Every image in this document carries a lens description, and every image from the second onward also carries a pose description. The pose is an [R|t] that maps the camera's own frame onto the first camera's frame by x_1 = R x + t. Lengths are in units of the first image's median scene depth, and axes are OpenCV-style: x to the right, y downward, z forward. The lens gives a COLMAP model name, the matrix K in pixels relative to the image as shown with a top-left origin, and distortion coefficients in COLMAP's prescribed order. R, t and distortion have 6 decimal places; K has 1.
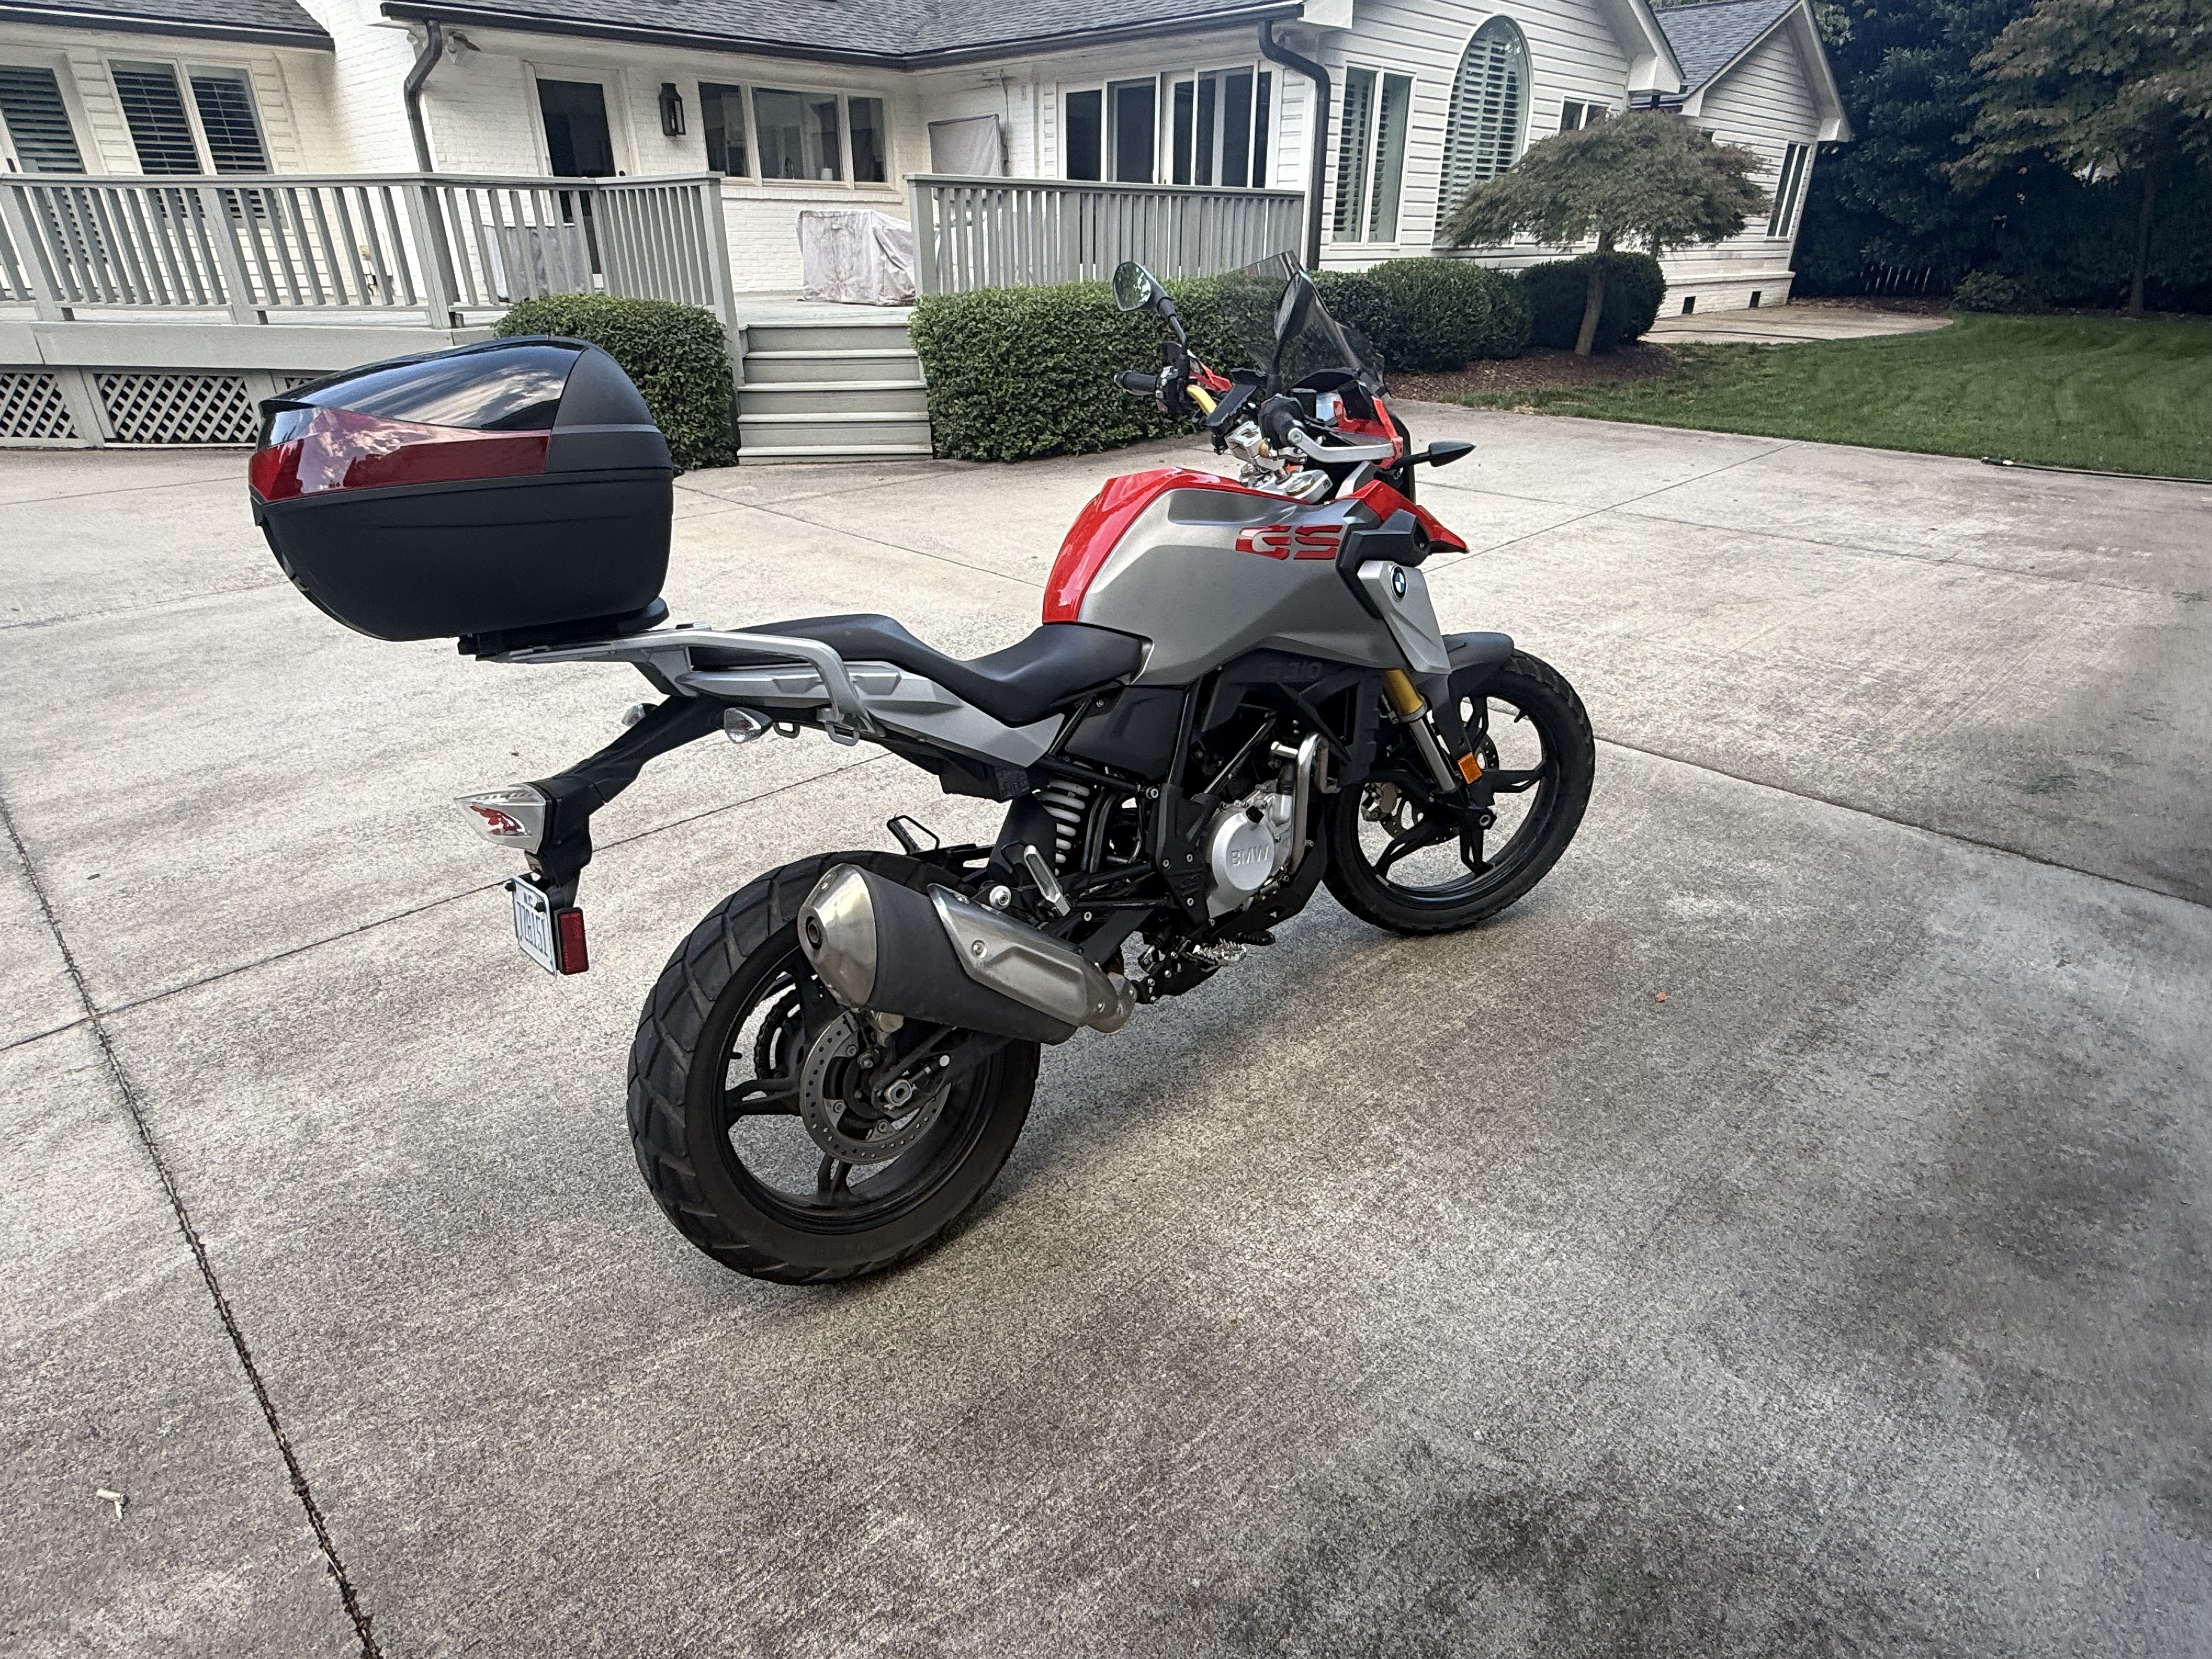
lens RADIAL K [[1203.0, 0, 1115.0], [0, 1203.0, 823.1], [0, 0, 1]] dist [0.002083, -0.000984]
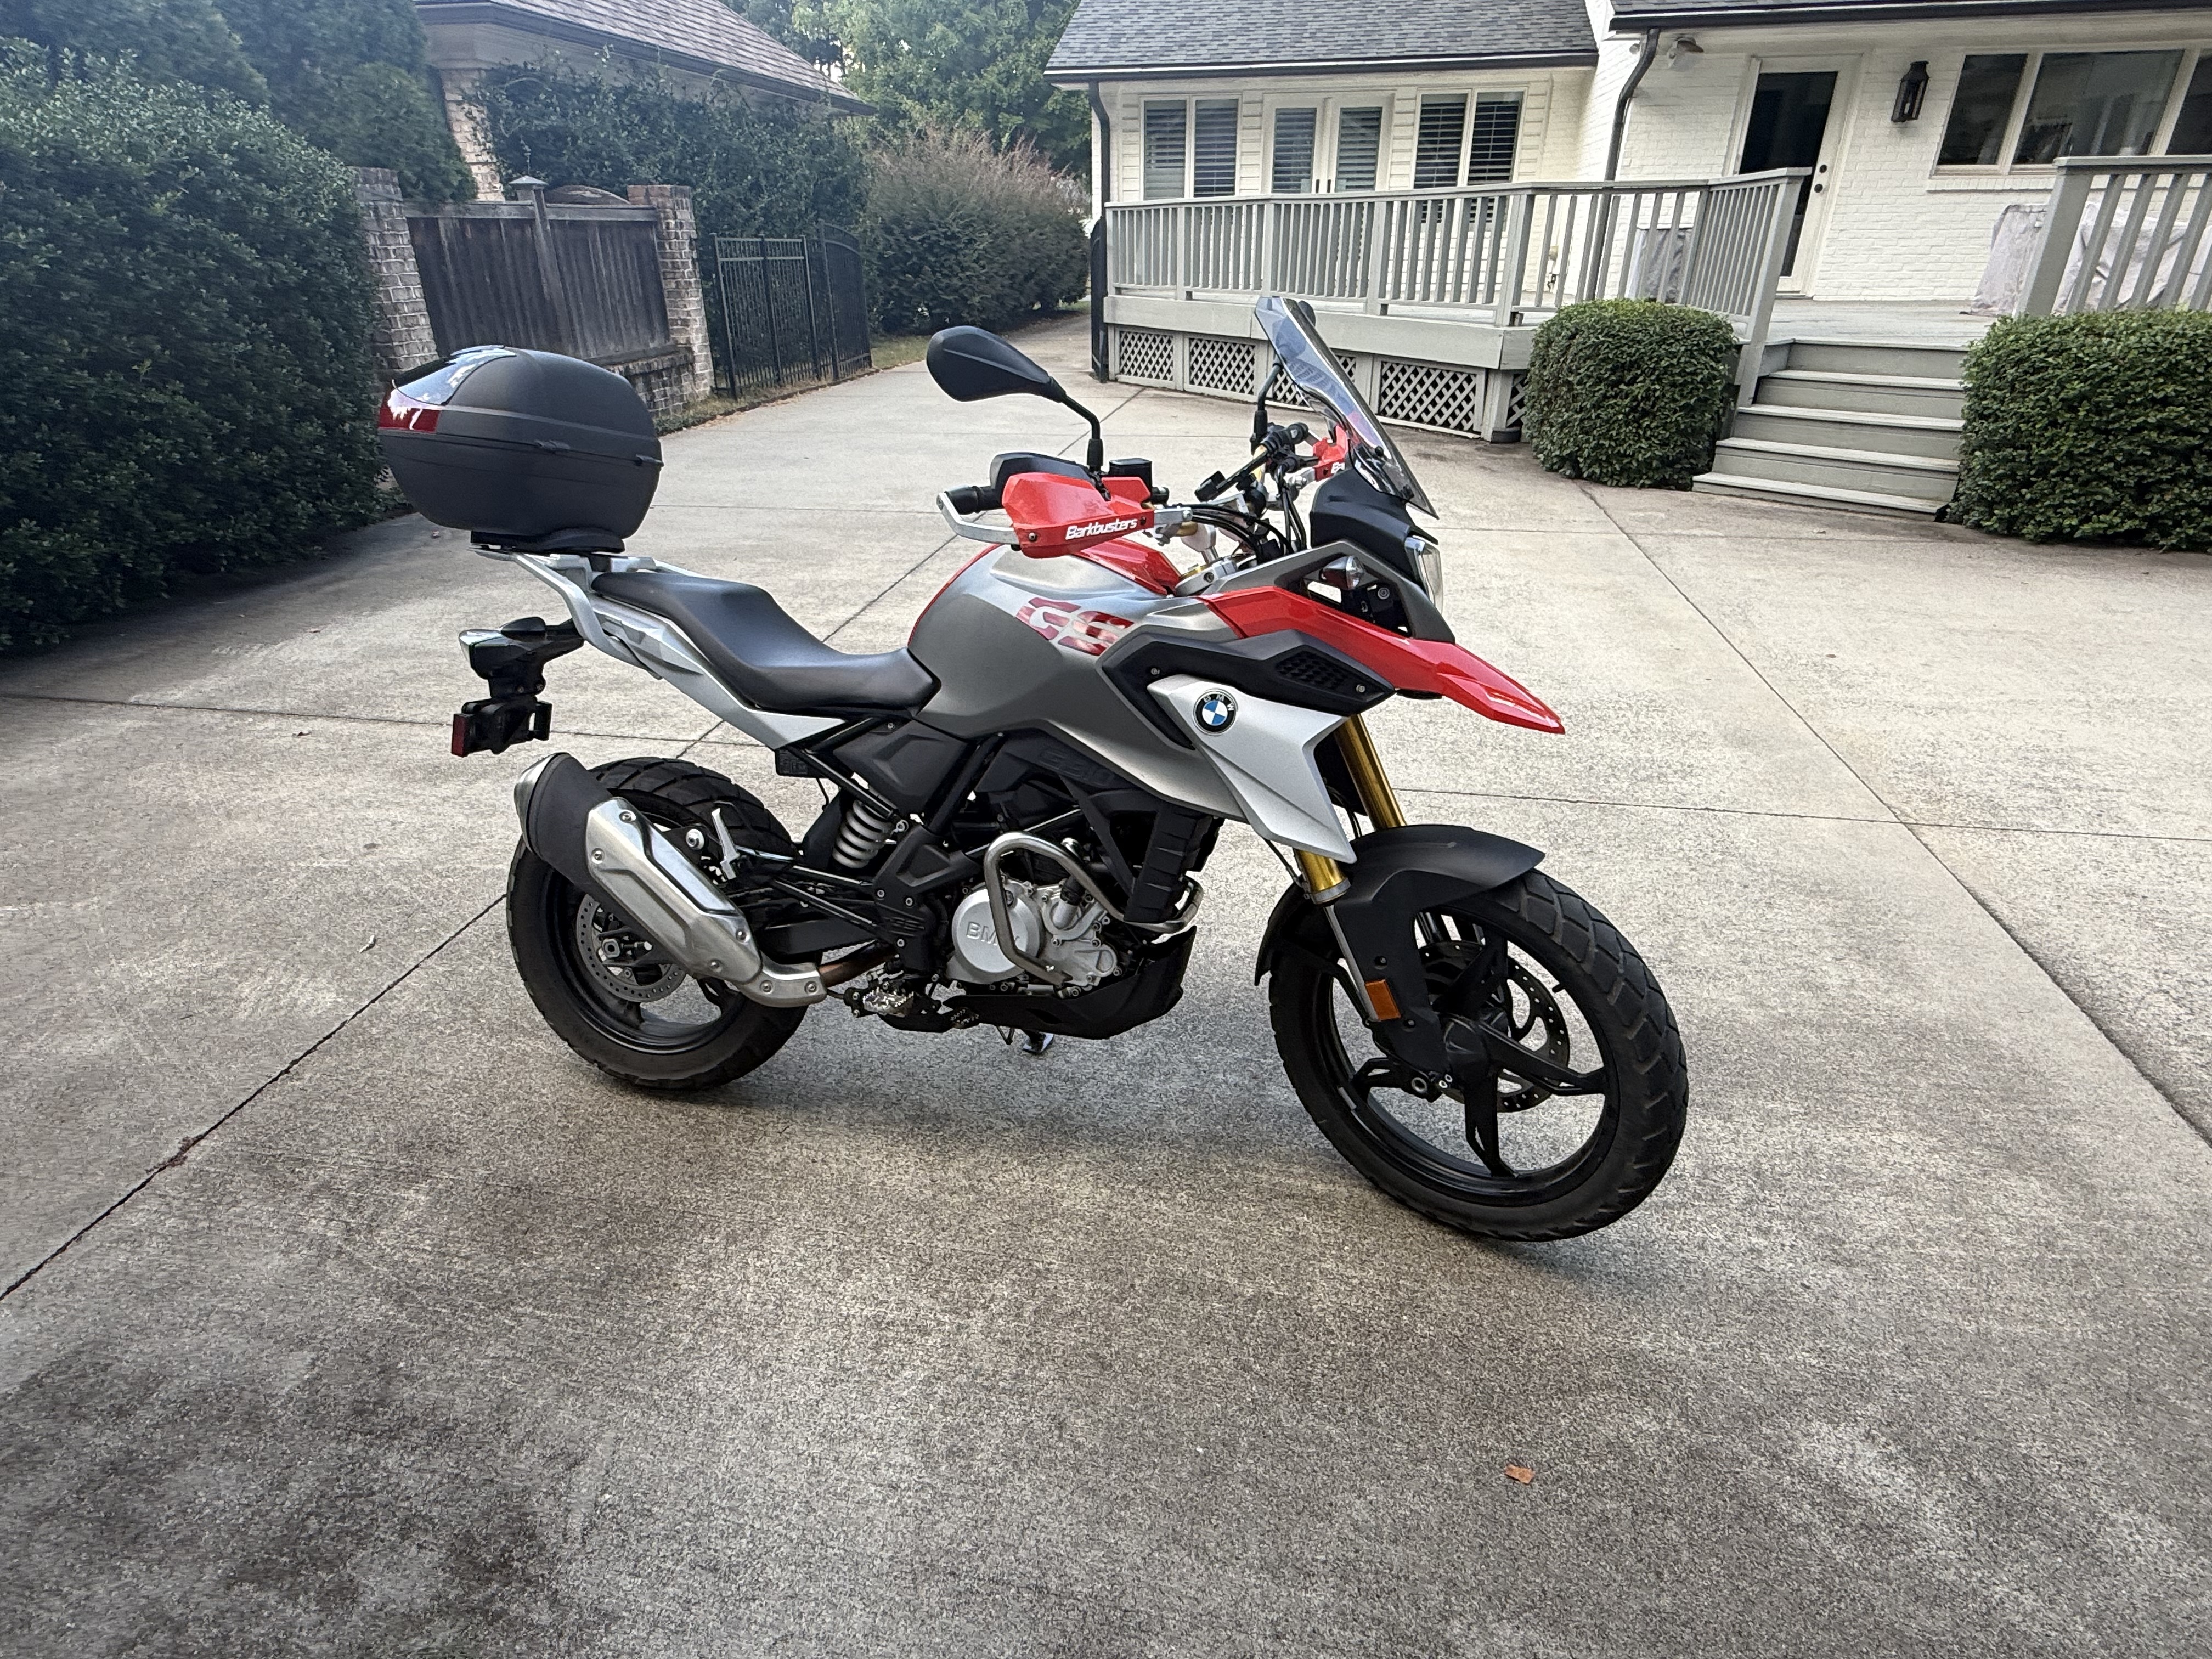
lens RADIAL K [[1207.2, 0, 1083.4], [0, 1207.2, 821.5], [0, 0, 1]] dist [0.001190, -0.001563]
pose [[0.559054, 0.357437, -0.748129, 0.213287], [-0.355949, 0.918391, 0.172794, -0.062867], [0.748838, 0.169695, 0.640660, 0.112842]]
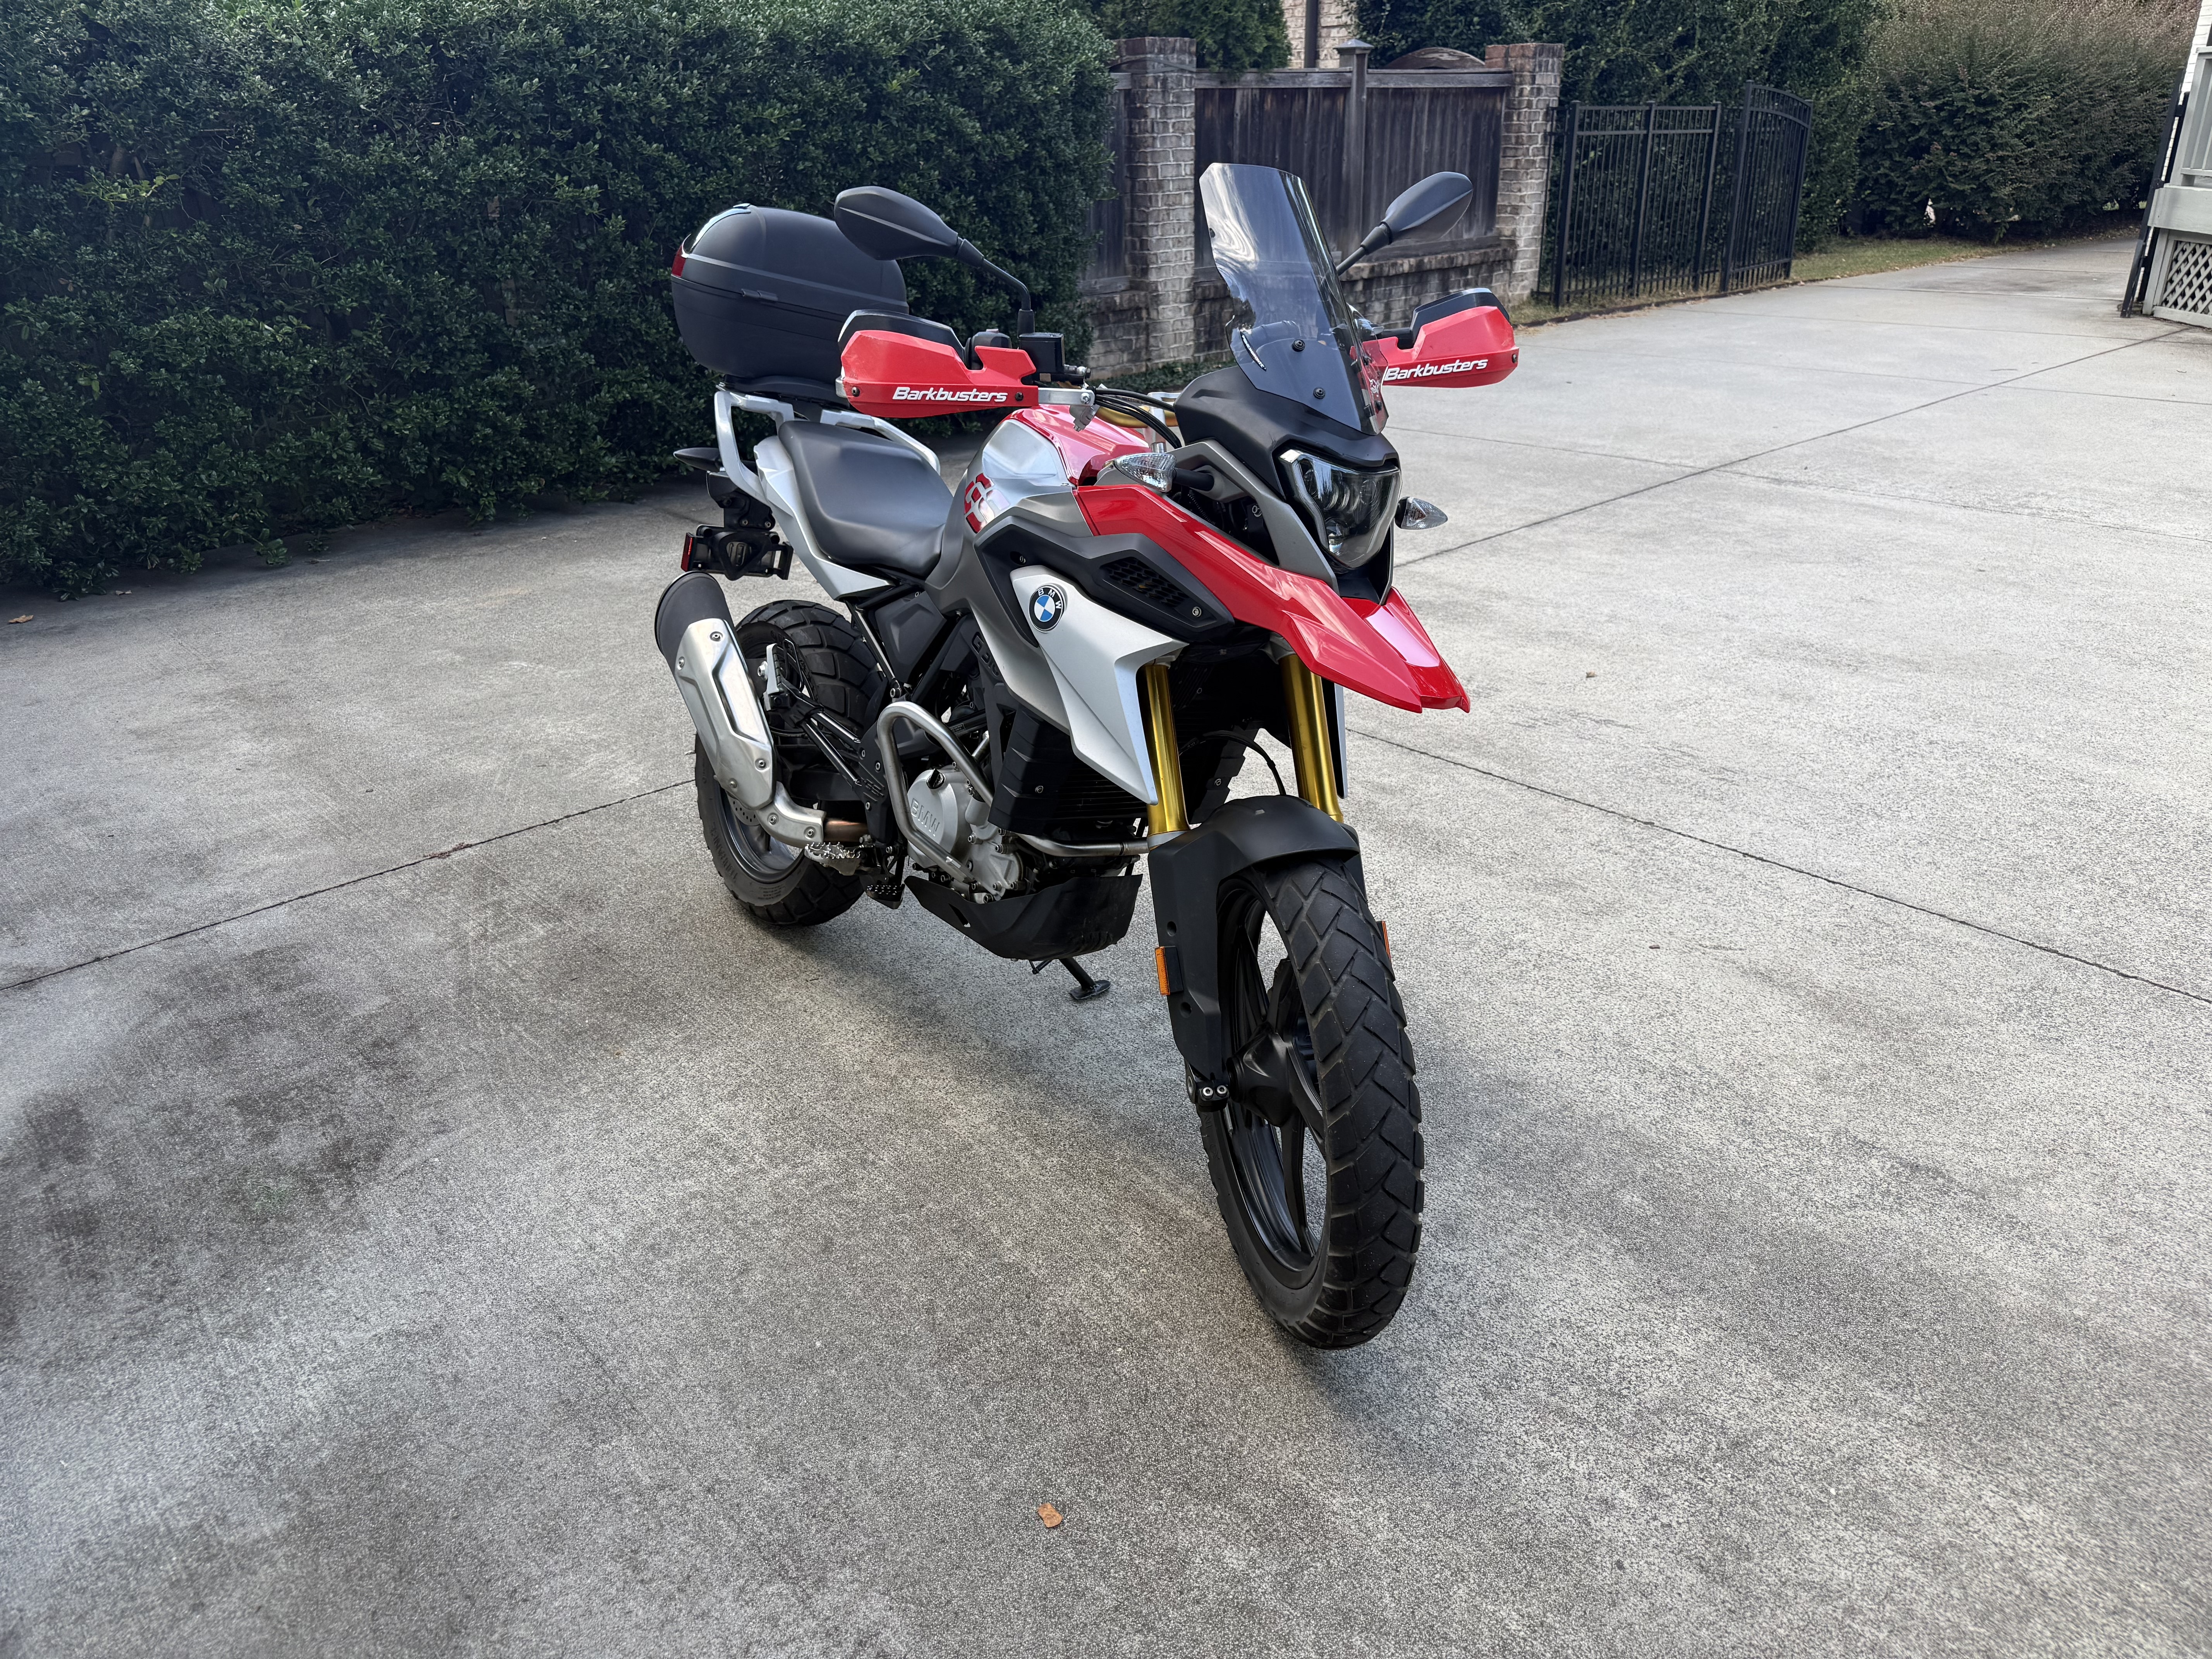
lens RADIAL K [[1567.5, 0, 1096.7], [0, 1567.5, 819.5], [0, 0, 1]] dist [0.001696, -0.004728]
pose [[-0.049332, 0.406689, -0.912234, 0.306165], [-0.421714, 0.819457, 0.388133, -0.125985], [0.905386, 0.403849, 0.131081, 0.250232]]
